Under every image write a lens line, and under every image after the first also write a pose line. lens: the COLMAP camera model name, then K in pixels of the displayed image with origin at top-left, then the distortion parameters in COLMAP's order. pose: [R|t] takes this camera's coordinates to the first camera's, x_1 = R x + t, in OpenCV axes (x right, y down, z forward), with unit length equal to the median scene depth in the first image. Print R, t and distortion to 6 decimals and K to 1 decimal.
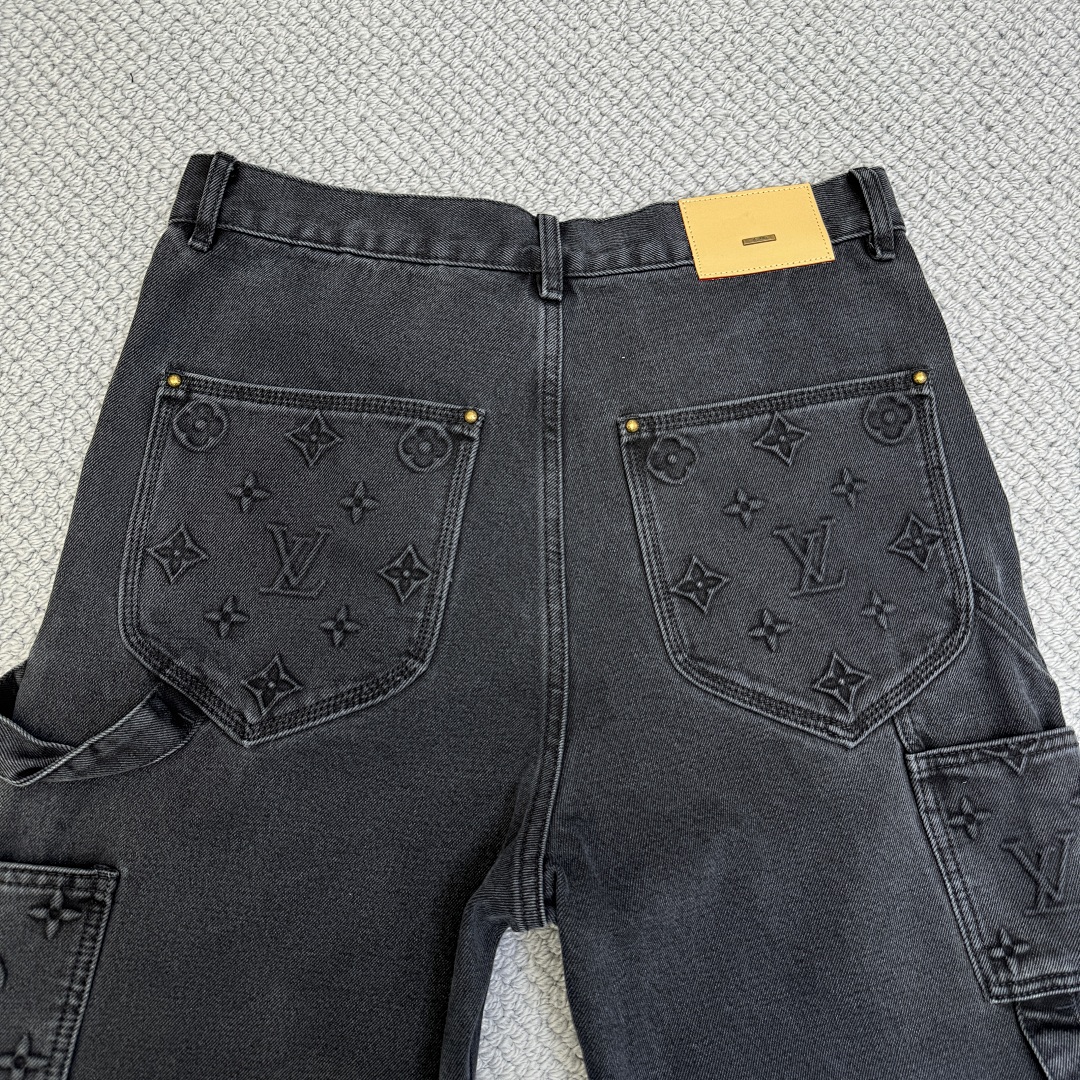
lens RADIAL K [[1060.8, 0, 544.8], [0, 1060.8, 543.8], [0, 0, 1]] dist [0.000772, -0.022463]
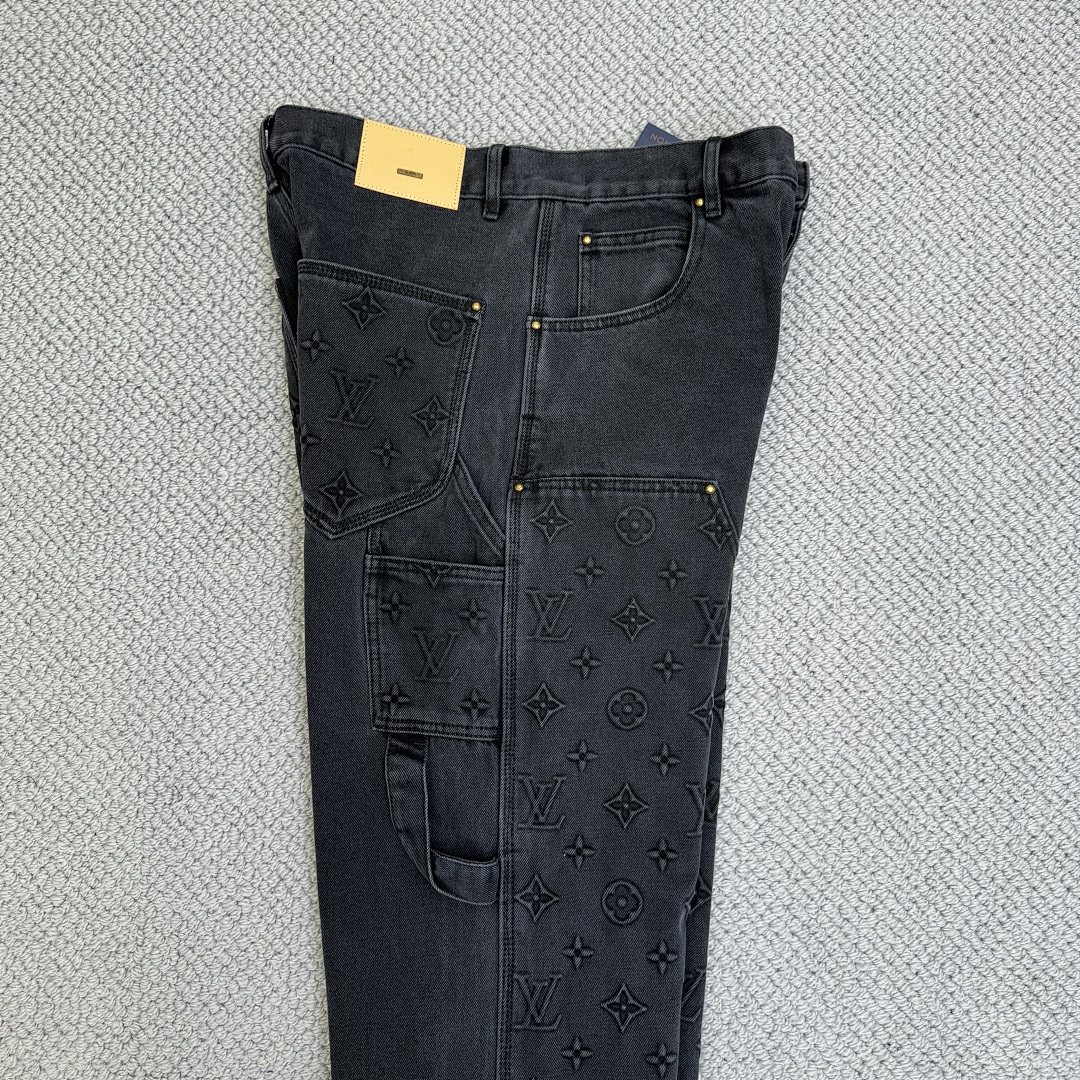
lens RADIAL K [[1060.8, 0, 544.8], [0, 1060.8, 543.8], [0, 0, 1]] dist [0.000772, -0.022463]
pose [[0.998930, 0.037920, -0.026471, -0.062081], [-0.035575, 0.995828, 0.084034, 0.046818], [0.029547, -0.083002, 0.996111, -0.376427]]
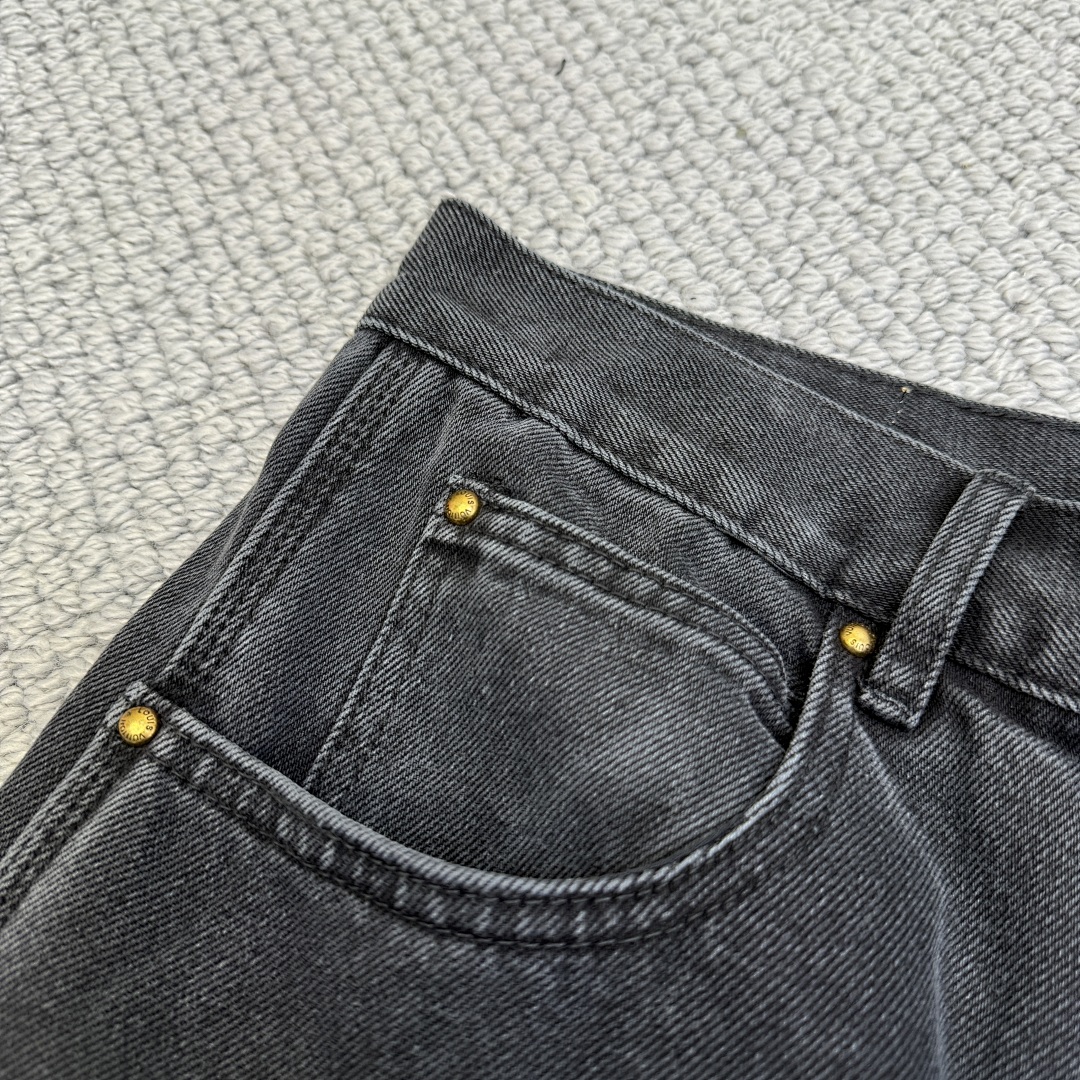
lens RADIAL K [[1005.6, 0, 537.2], [0, 1005.6, 584.7], [0, 0, 1]] dist [-0.022690, -0.023446]
pose [[0.947160, 0.253537, -0.196489, -0.244882], [-0.296313, 0.926159, -0.233298, -0.106517], [0.122830, 0.279192, 0.952347, 0.619467]]
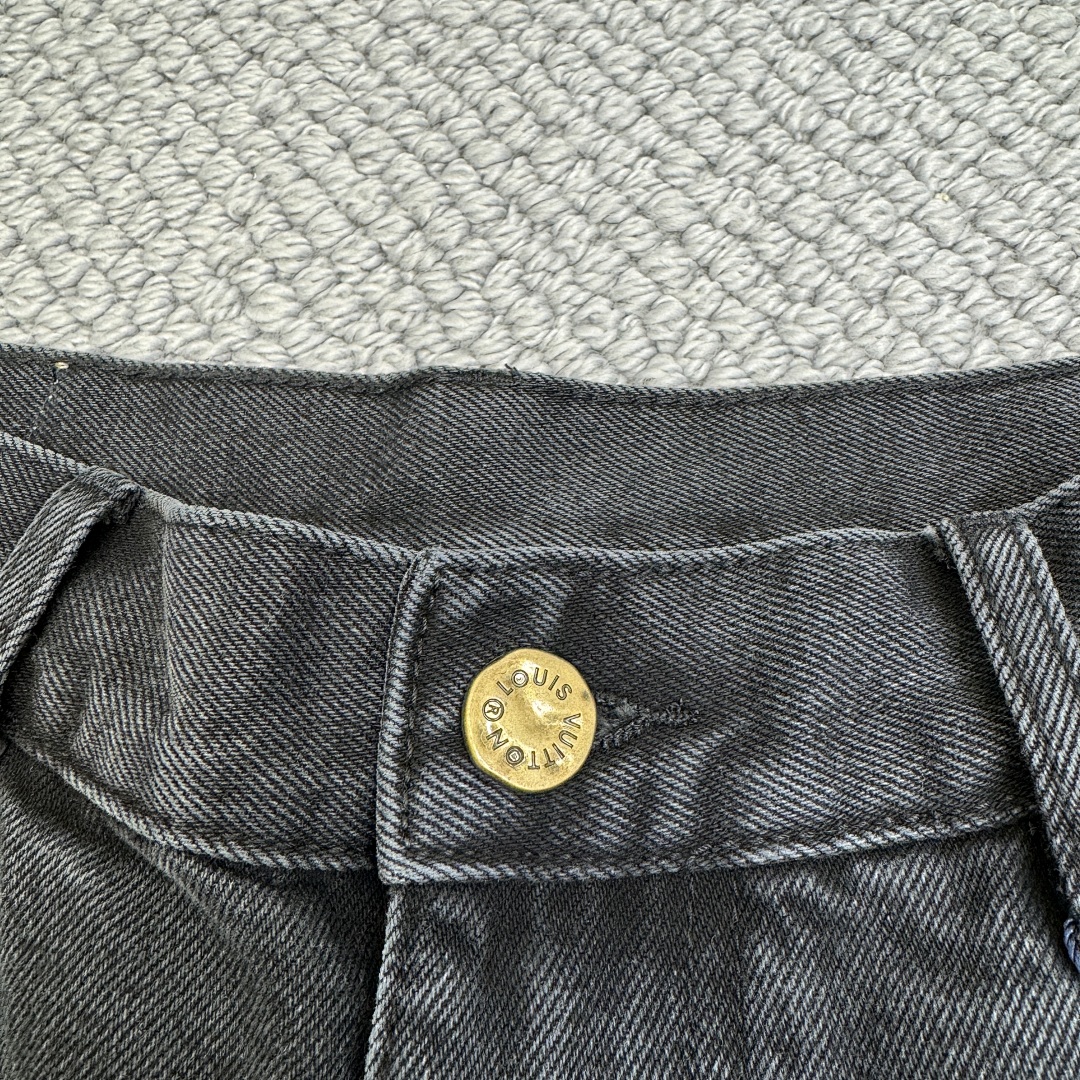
lens RADIAL K [[987.7, 0, 539.0], [0, 987.7, 486.4], [0, 0, 1]] dist [-0.001528, -0.005650]
pose [[0.988613, 0.055432, -0.139901, -0.026561], [-0.084878, 0.973089, -0.214229, -0.215598], [0.124261, 0.223664, 0.966713, 0.714836]]
